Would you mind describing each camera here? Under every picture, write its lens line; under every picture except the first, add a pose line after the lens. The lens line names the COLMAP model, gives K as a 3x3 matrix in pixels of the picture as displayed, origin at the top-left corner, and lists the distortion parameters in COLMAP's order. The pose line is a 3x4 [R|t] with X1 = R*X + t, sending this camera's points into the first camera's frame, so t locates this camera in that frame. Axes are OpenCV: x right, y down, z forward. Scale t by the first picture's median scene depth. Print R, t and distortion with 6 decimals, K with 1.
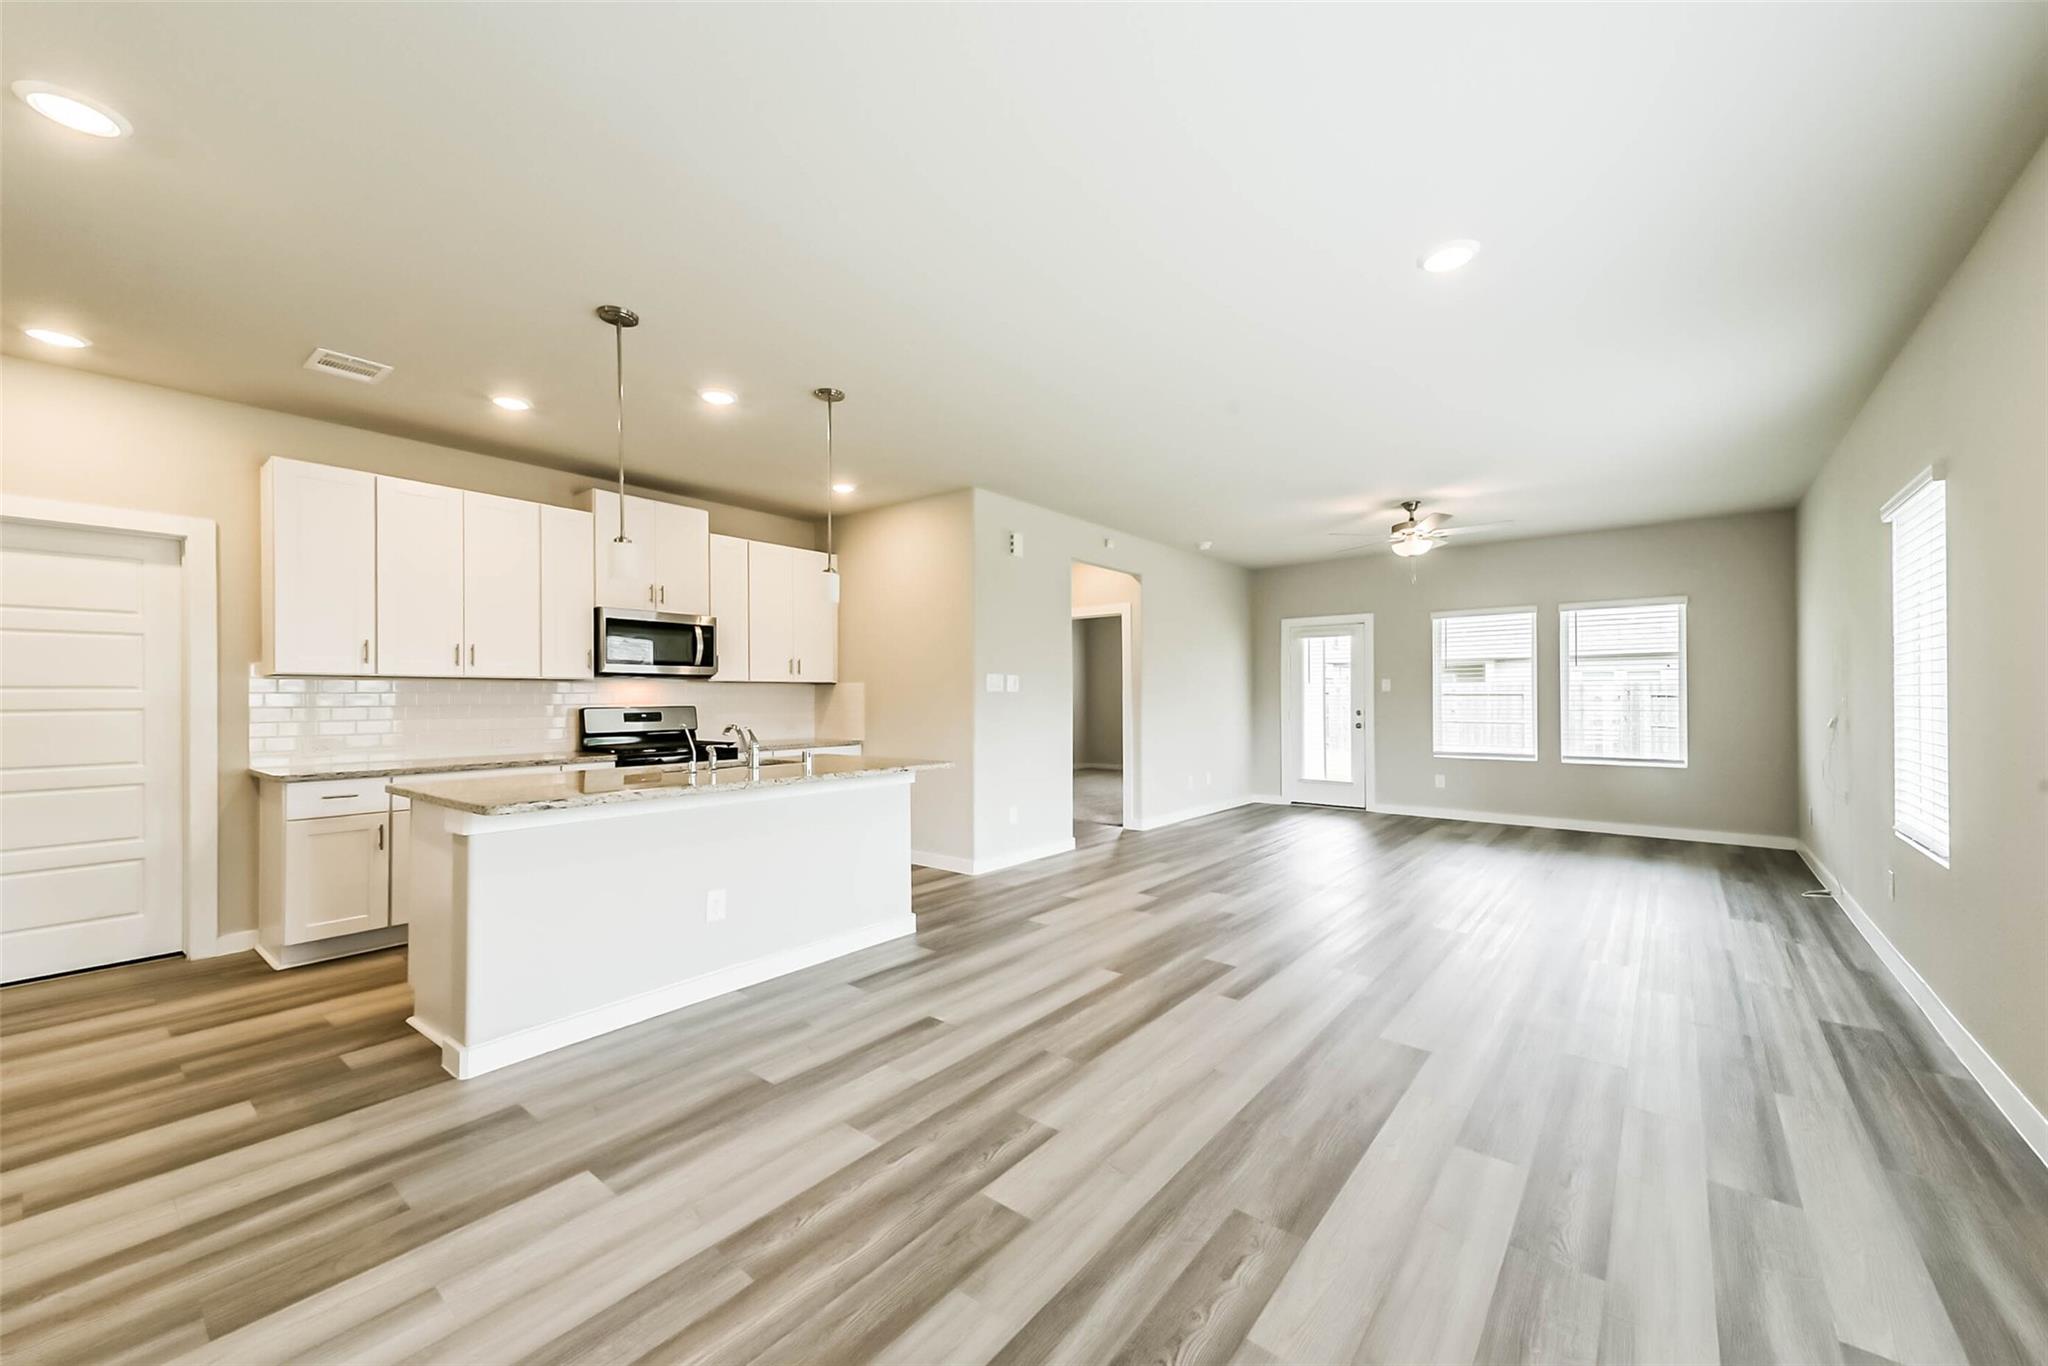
lens RADIAL K [[774.2, 0, 1030.2], [0, 774.2, 694.1], [0, 0, 1]] dist [0.034578, -0.005689]
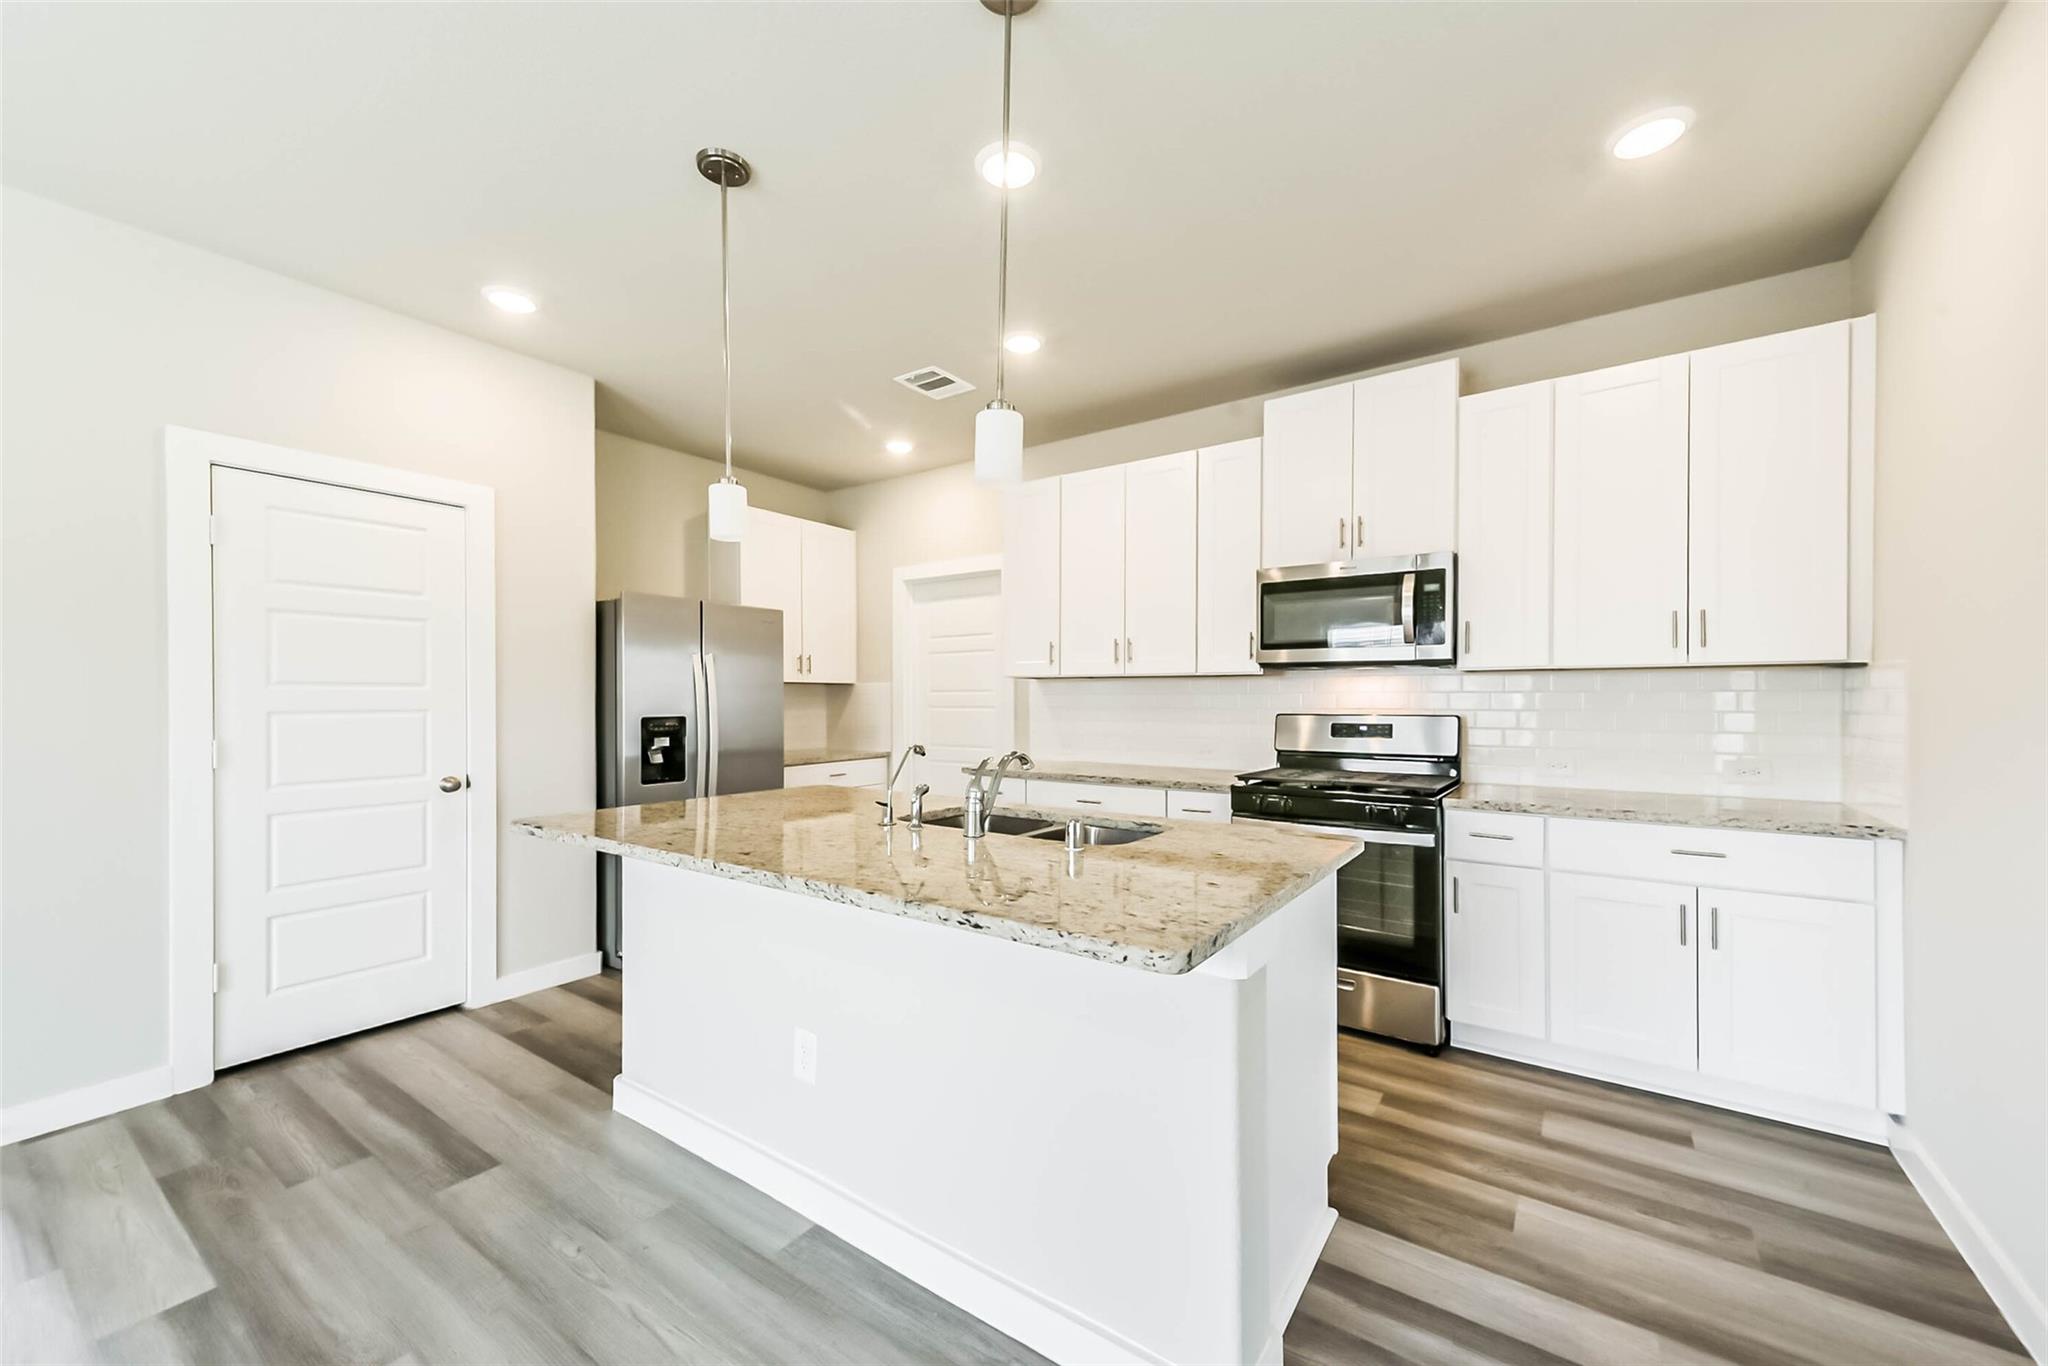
lens RADIAL K [[787.9, 0, 1034.5], [0, 787.9, 702.3], [0, 0, 1]] dist [0.013908, 0.000008]
pose [[0.071848, 0.008192, -0.997382, 0.165866], [0.004092, 0.999955, 0.008508, 0.000042], [0.997407, -0.004693, 0.071811, 0.927956]]
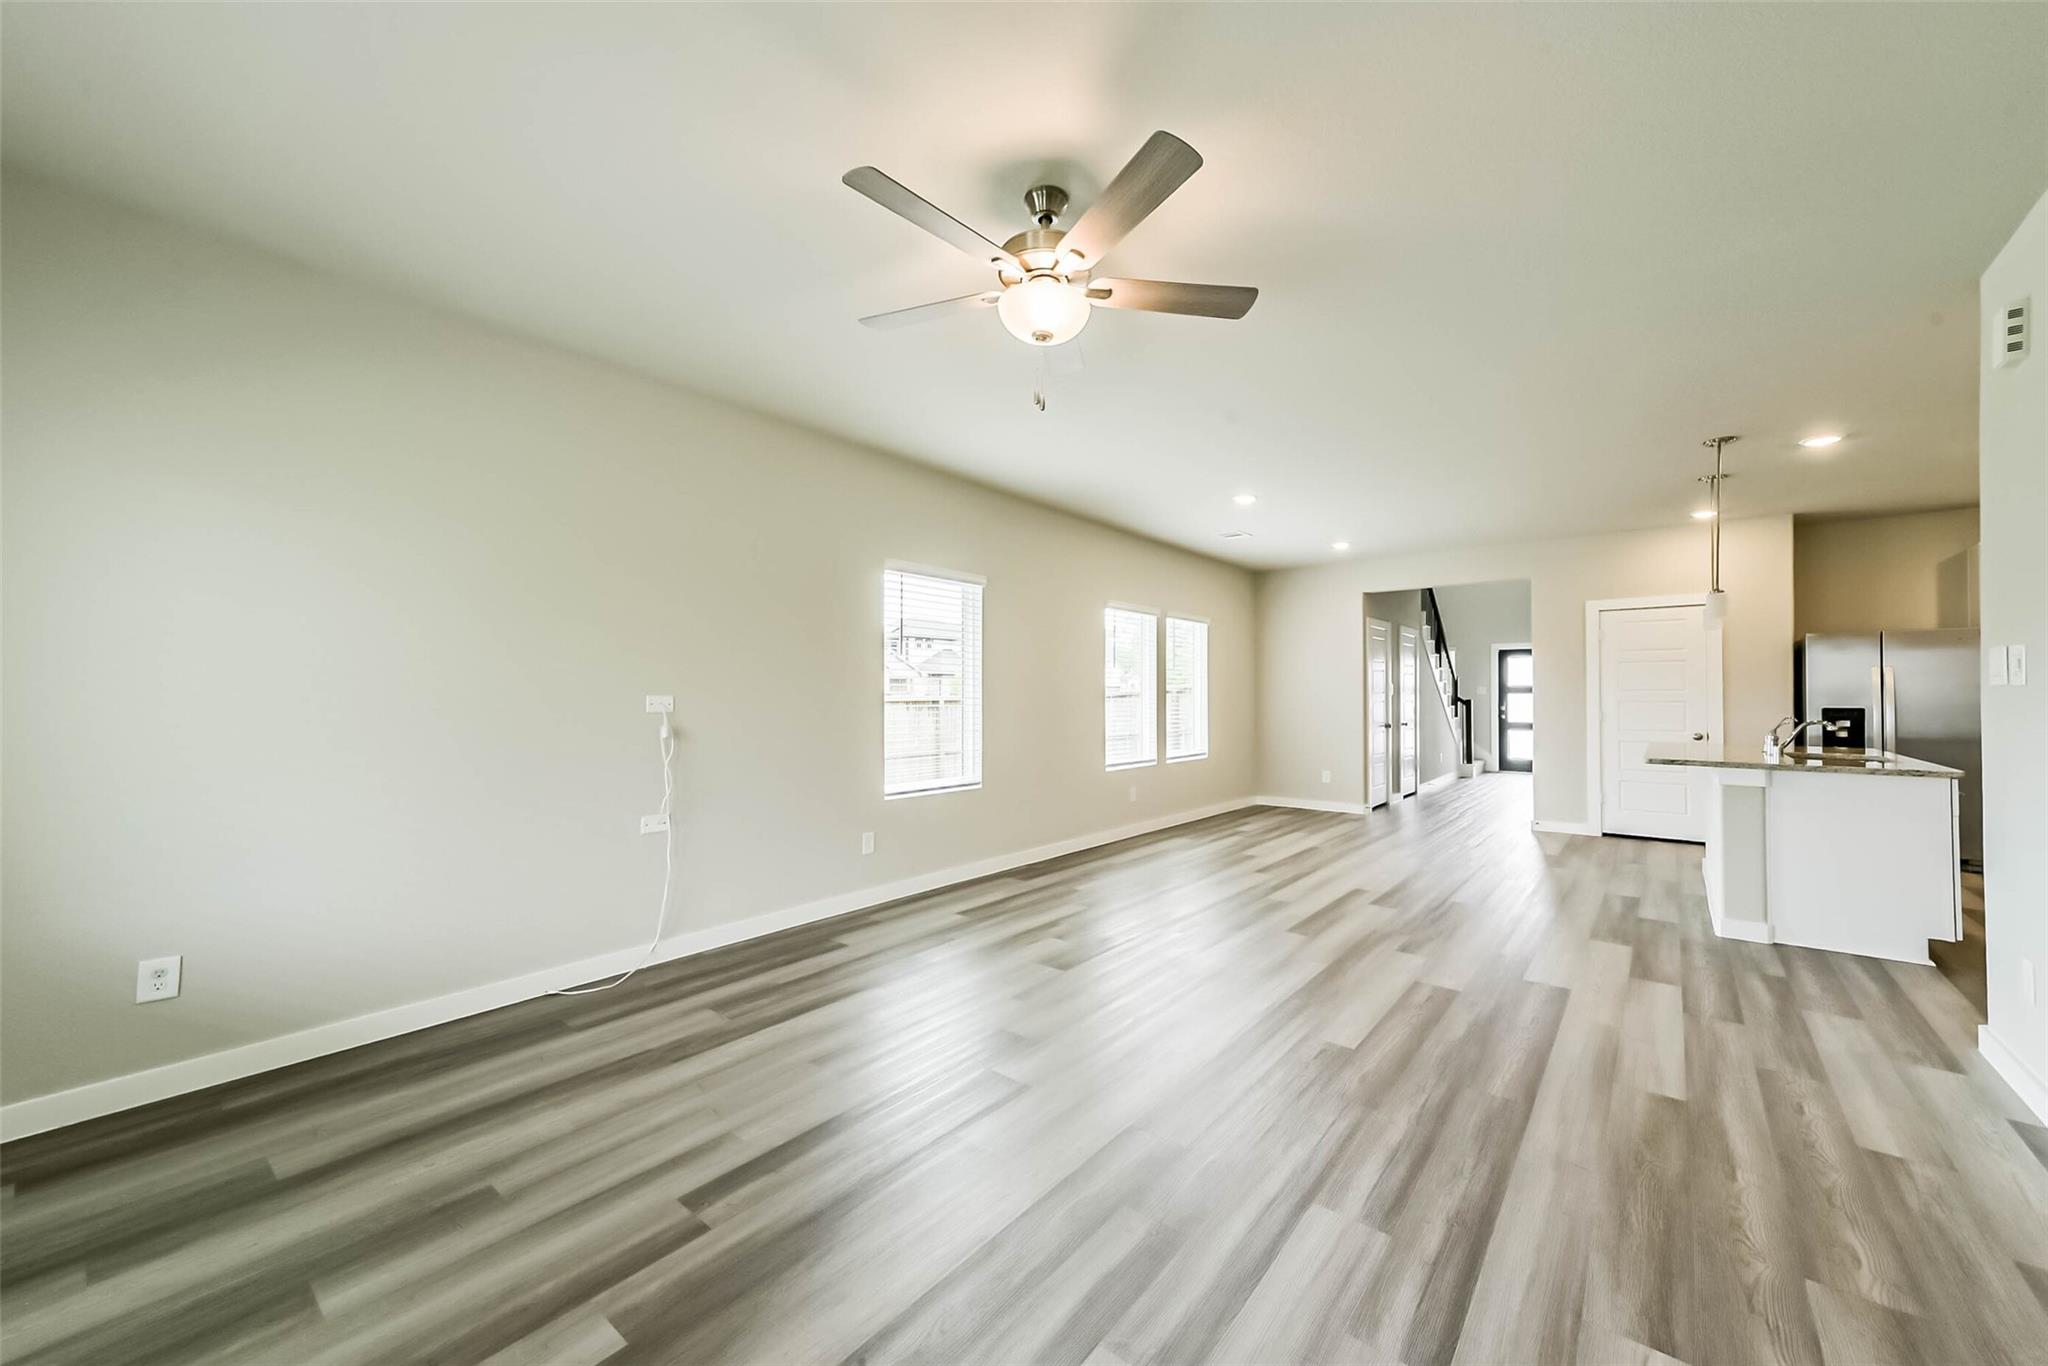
lens RADIAL K [[768.8, 0, 1033.0], [0, 768.8, 697.4], [0, 0, 1]] dist [0.039787, -0.009974]
pose [[-0.999998, 0.001786, -0.000106, 0.745330], [0.001787, 0.999992, -0.003473, 0.006338], [0.000100, -0.003473, -0.999994, 2.074441]]
